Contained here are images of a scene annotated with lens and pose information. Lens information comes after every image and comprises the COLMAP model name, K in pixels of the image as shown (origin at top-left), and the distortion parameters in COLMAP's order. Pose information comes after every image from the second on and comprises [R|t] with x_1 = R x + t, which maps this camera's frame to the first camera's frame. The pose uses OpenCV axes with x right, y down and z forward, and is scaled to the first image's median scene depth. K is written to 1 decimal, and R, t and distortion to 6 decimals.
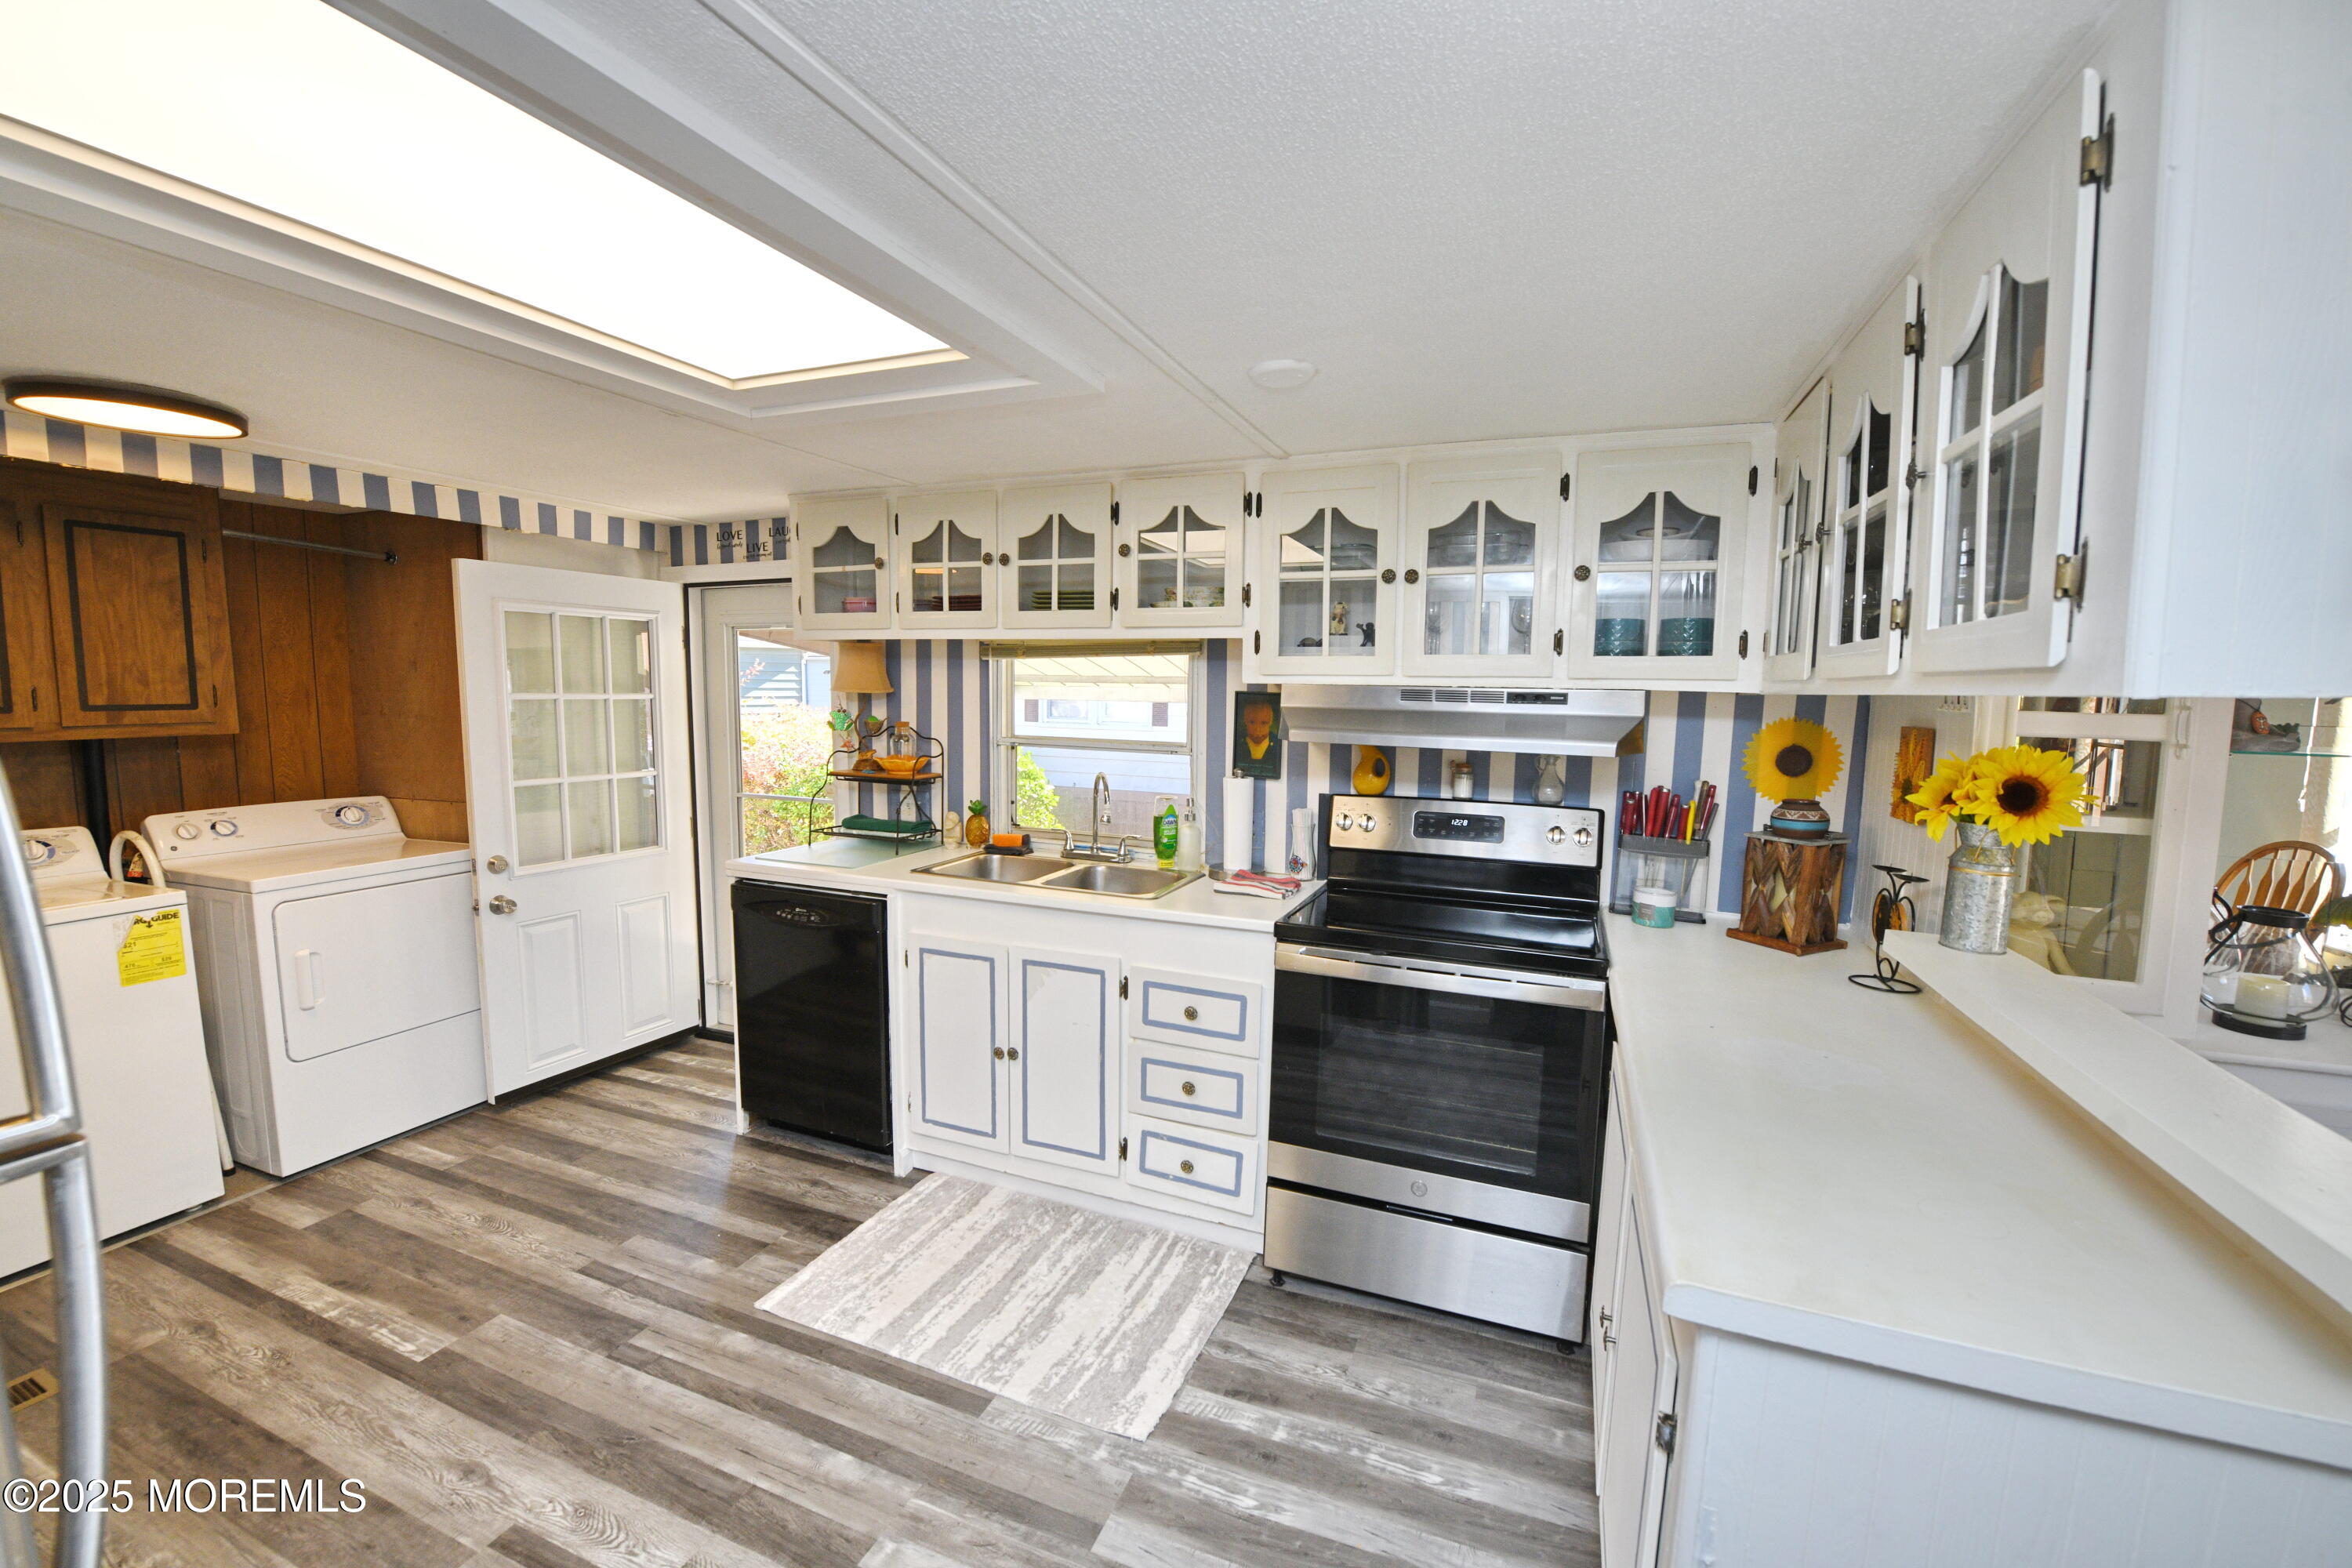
lens RADIAL K [[941.7, 0, 1179.4], [0, 941.7, 779.7], [0, 0, 1]] dist [-0.015574, -0.002360]
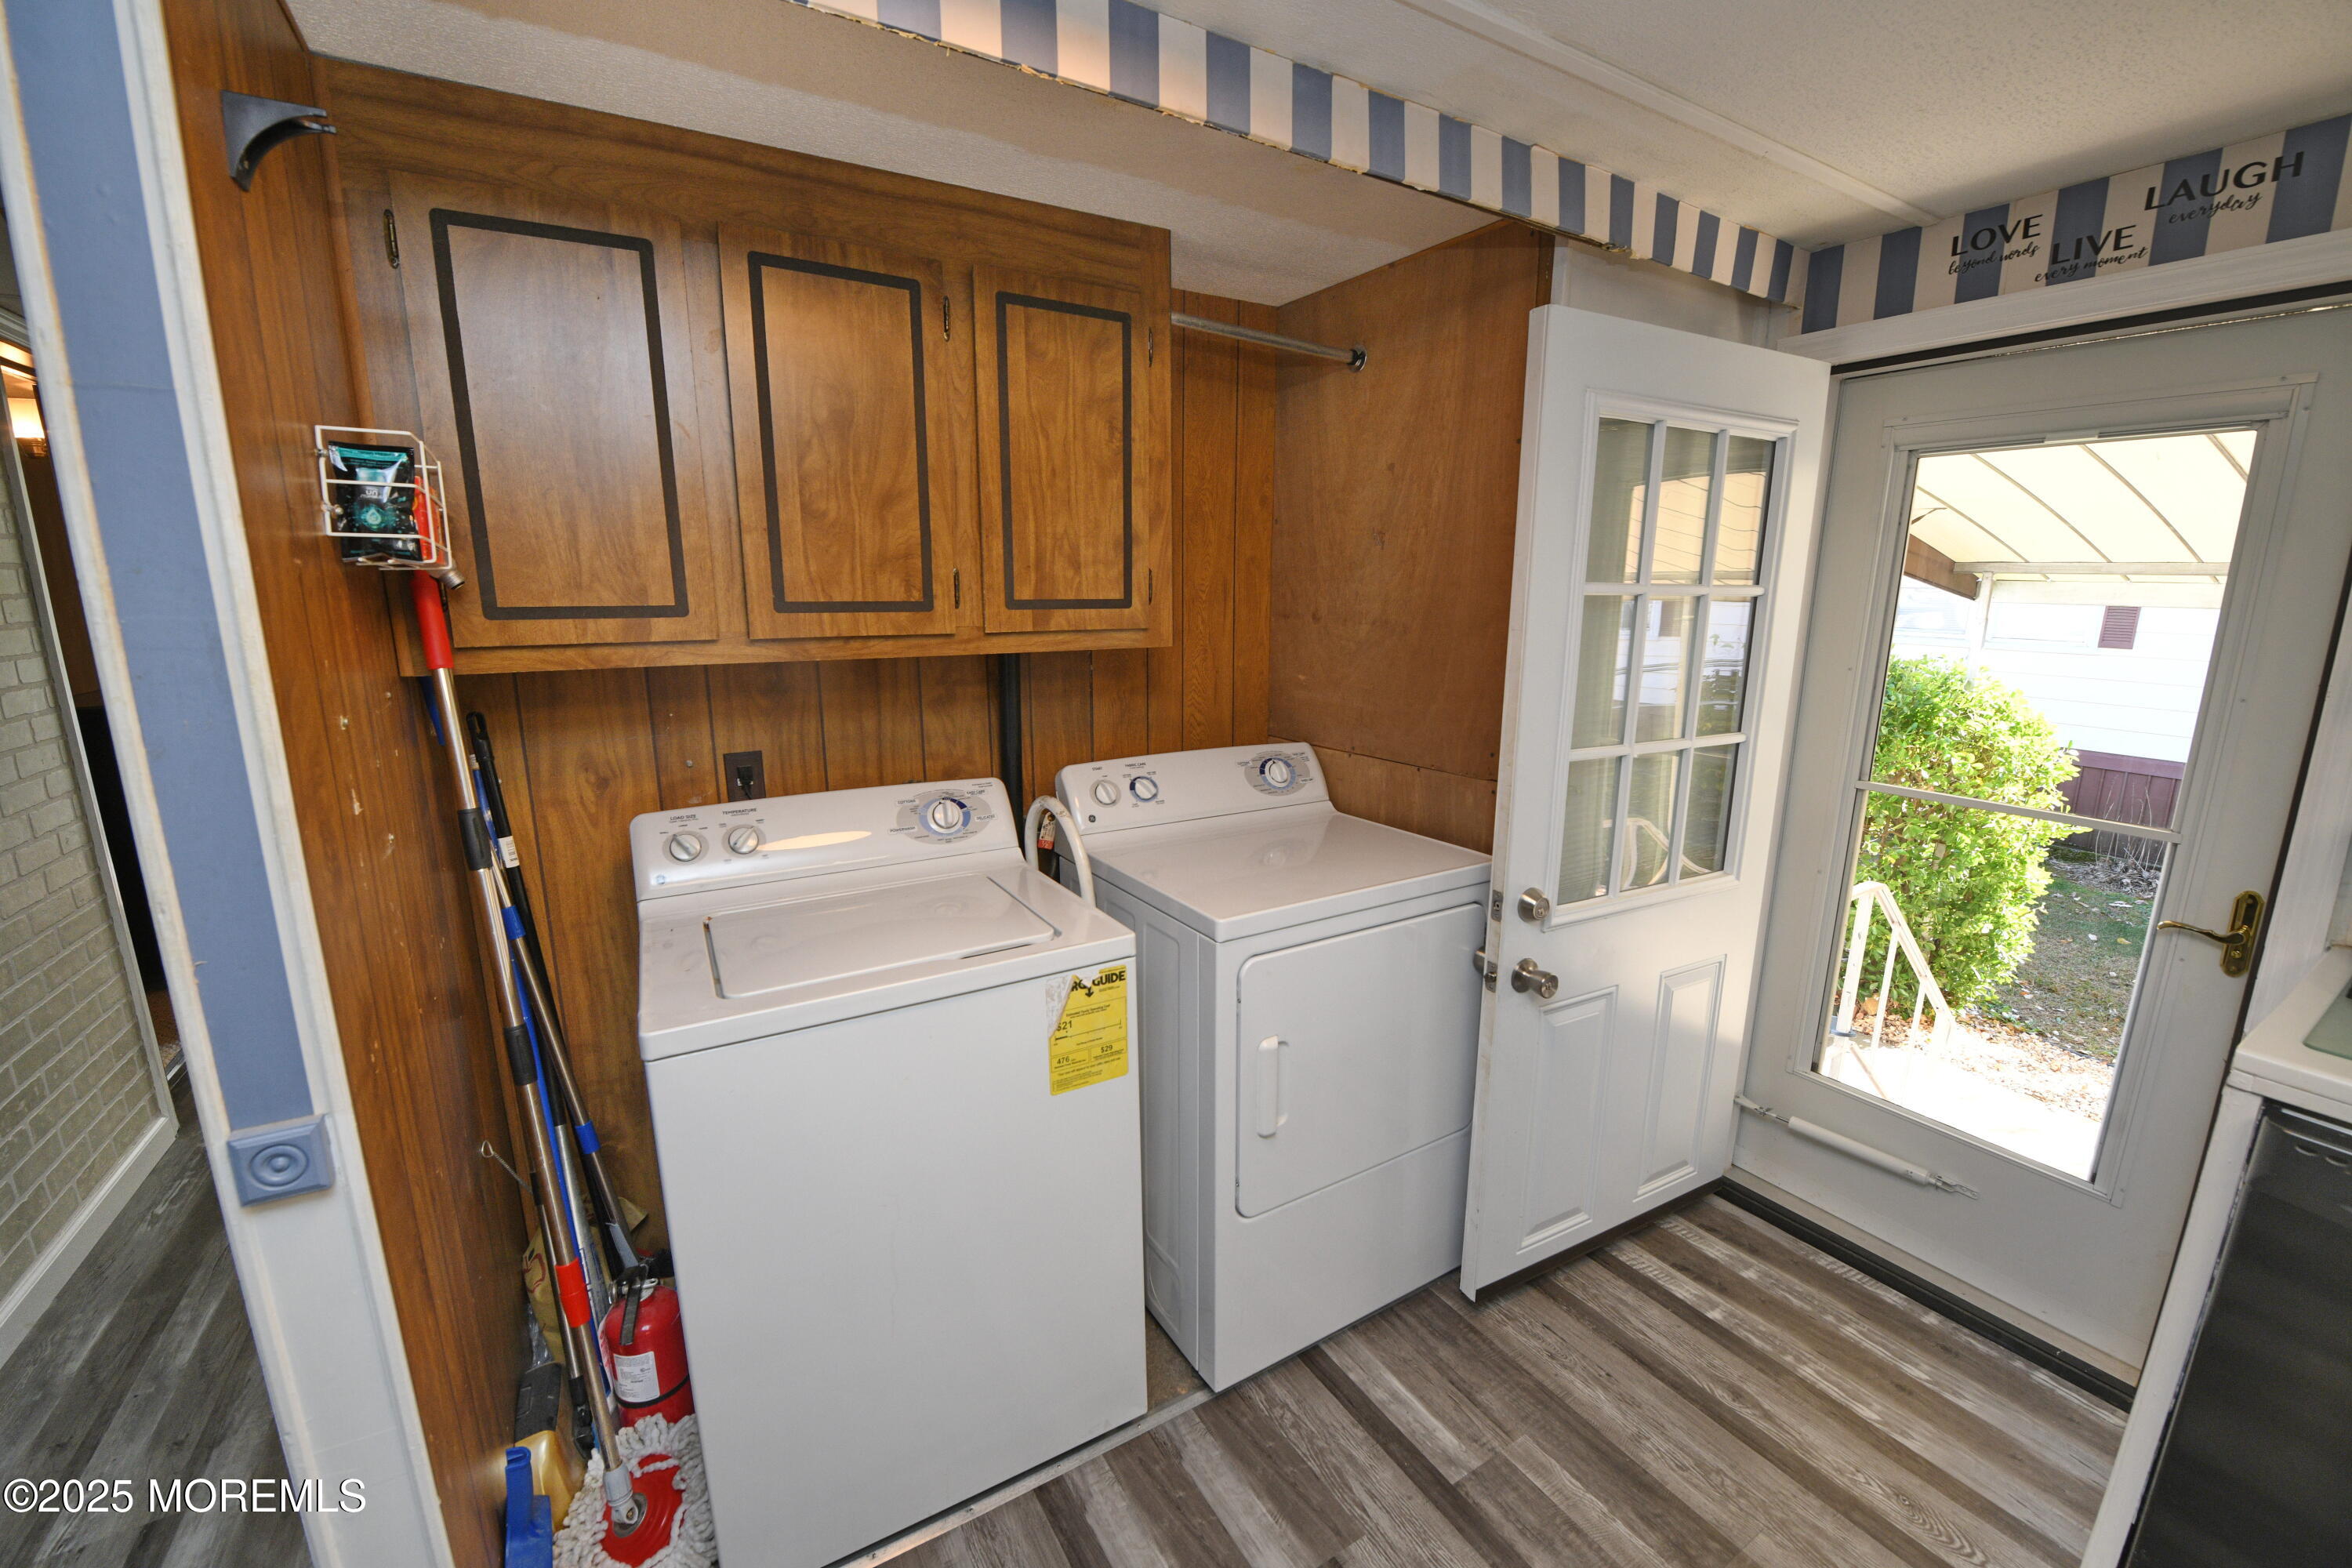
lens RADIAL K [[941.7, 0, 1176.9], [0, 941.7, 776.5], [0, 0, 1]] dist [-0.015574, -0.002360]
pose [[0.796975, 0.114065, -0.593145, -0.656170], [-0.054085, 0.991539, 0.118007, -0.040279], [0.601586, -0.061968, 0.796401, 0.506929]]
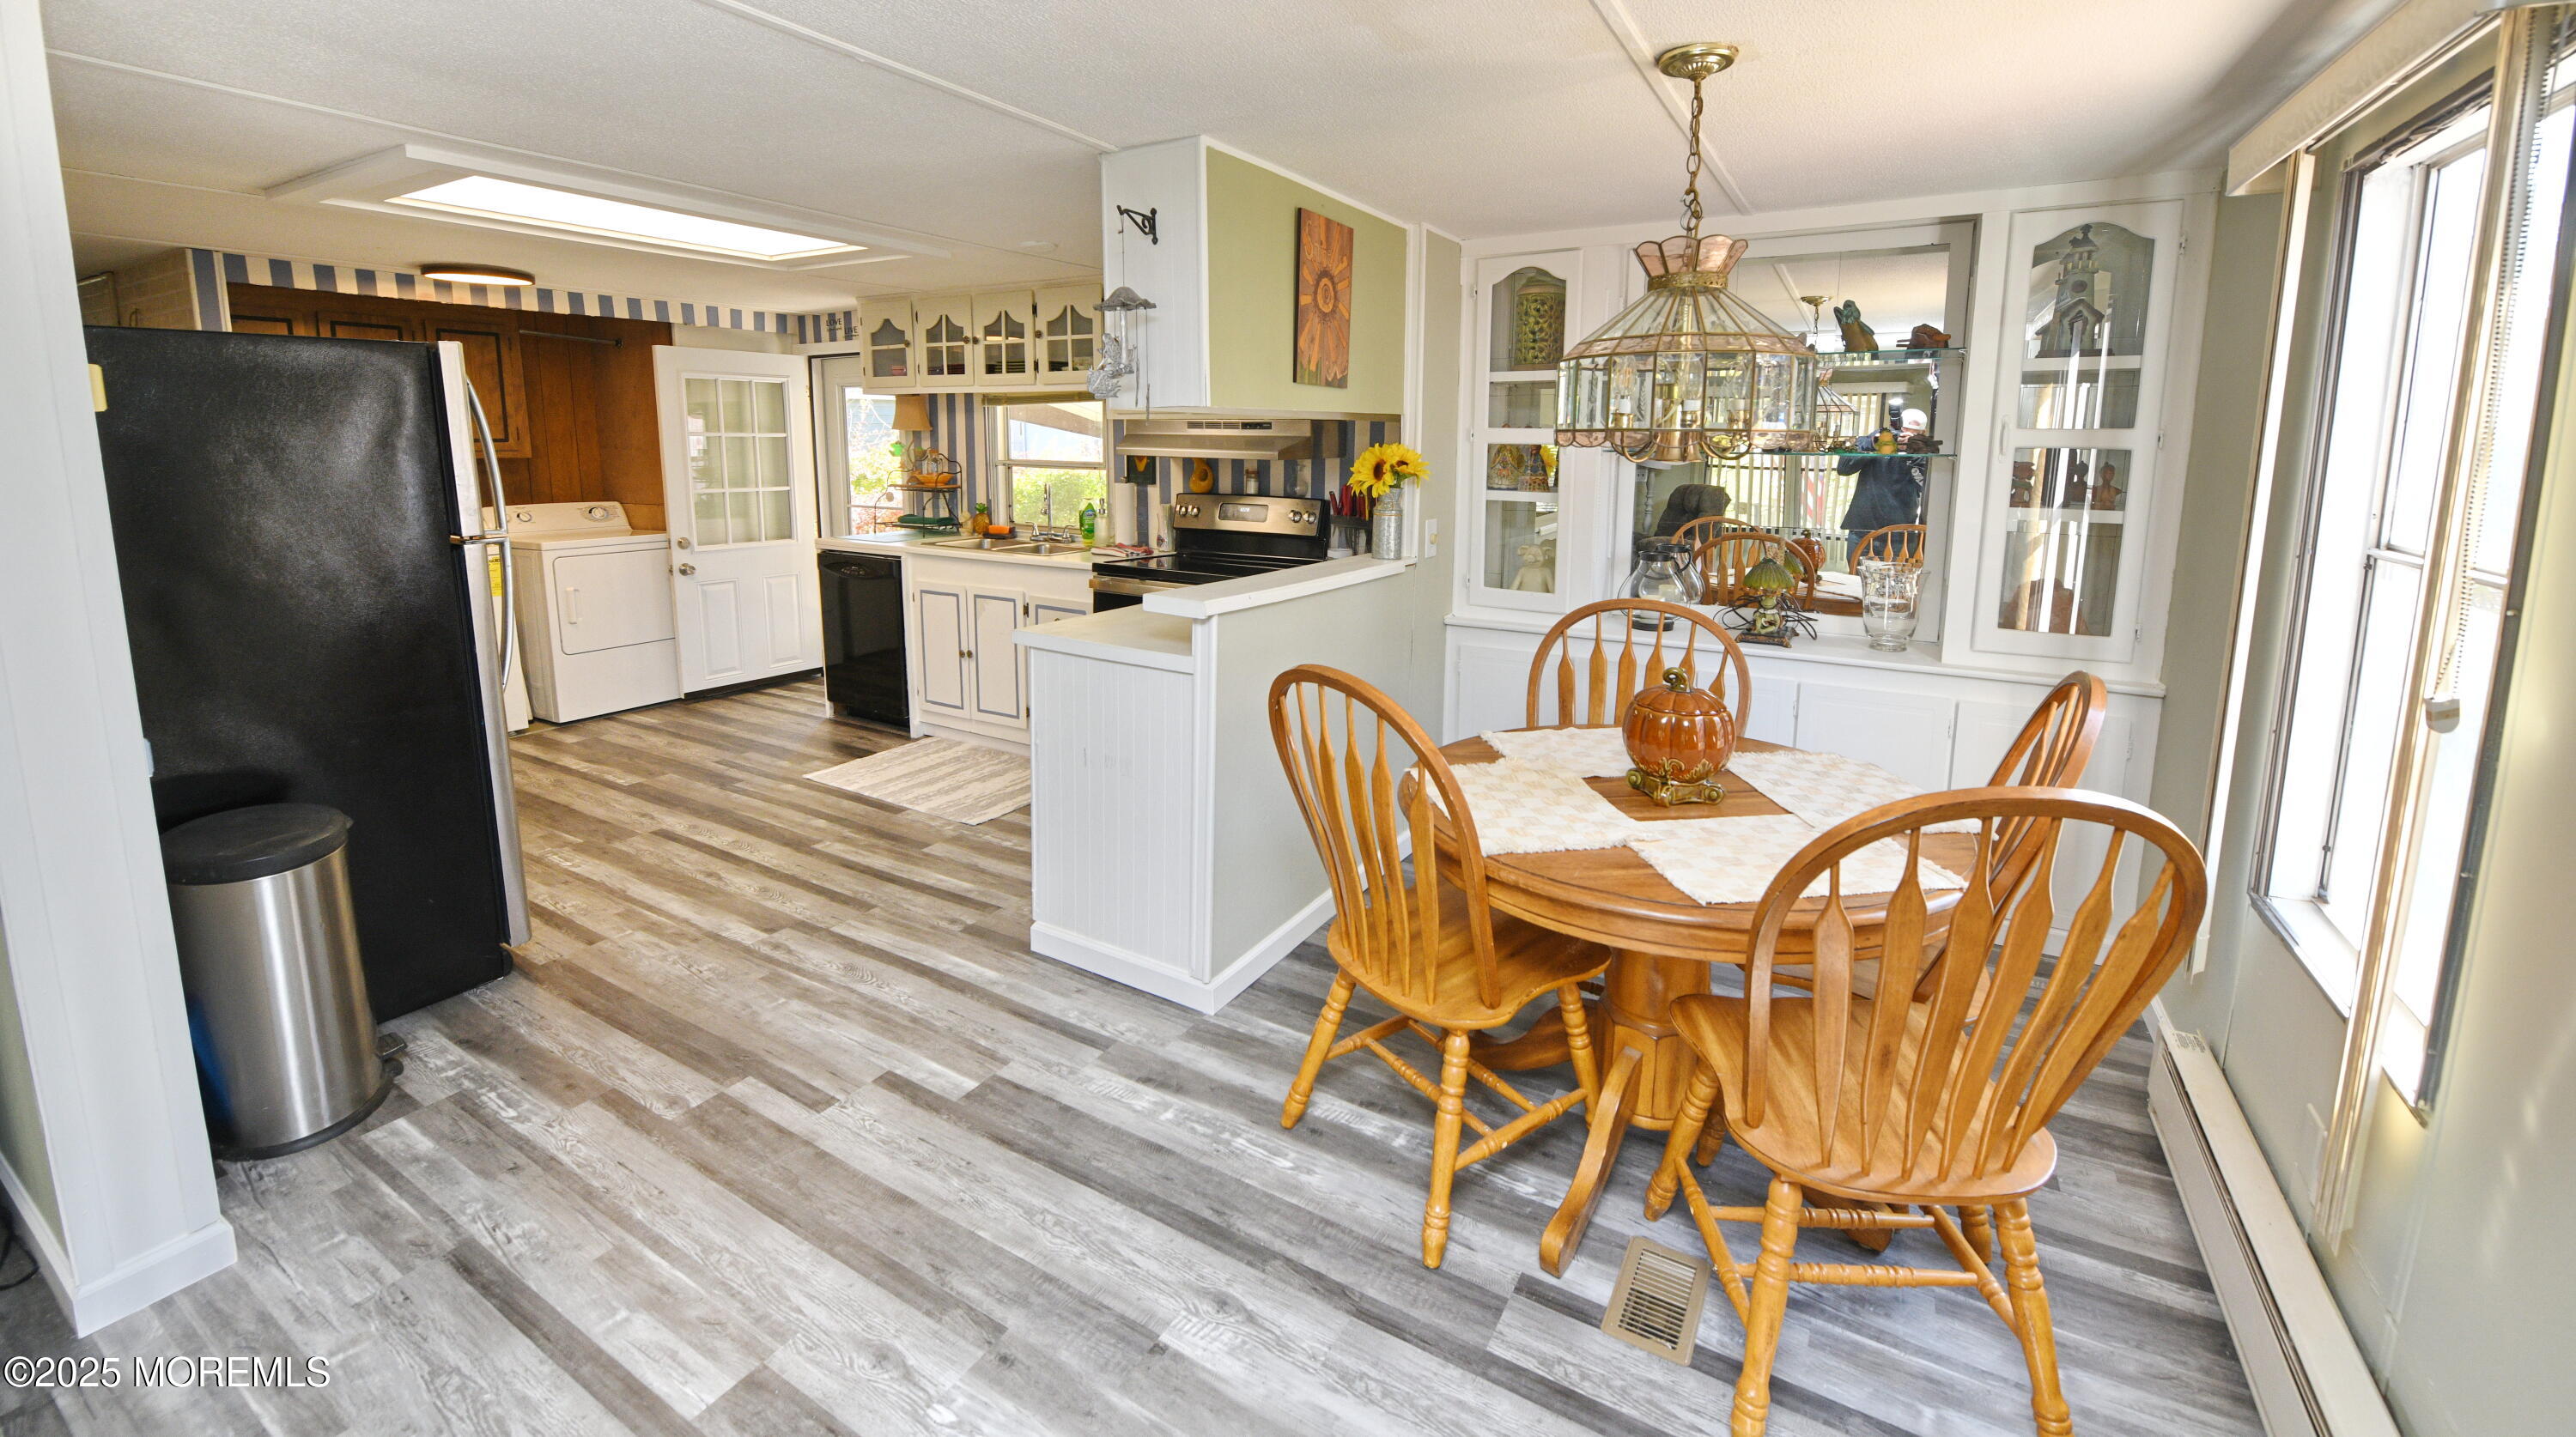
lens RADIAL K [[1029.4, 0, 1283.4], [0, 1029.4, 578.6], [0, 0, 1]] dist [-0.001650, -0.000259]
pose [[0.988067, 0.012736, -0.153497, 0.583241], [-0.007211, 0.999308, 0.036502, 0.090929], [0.153856, -0.034960, 0.987475, -0.606210]]
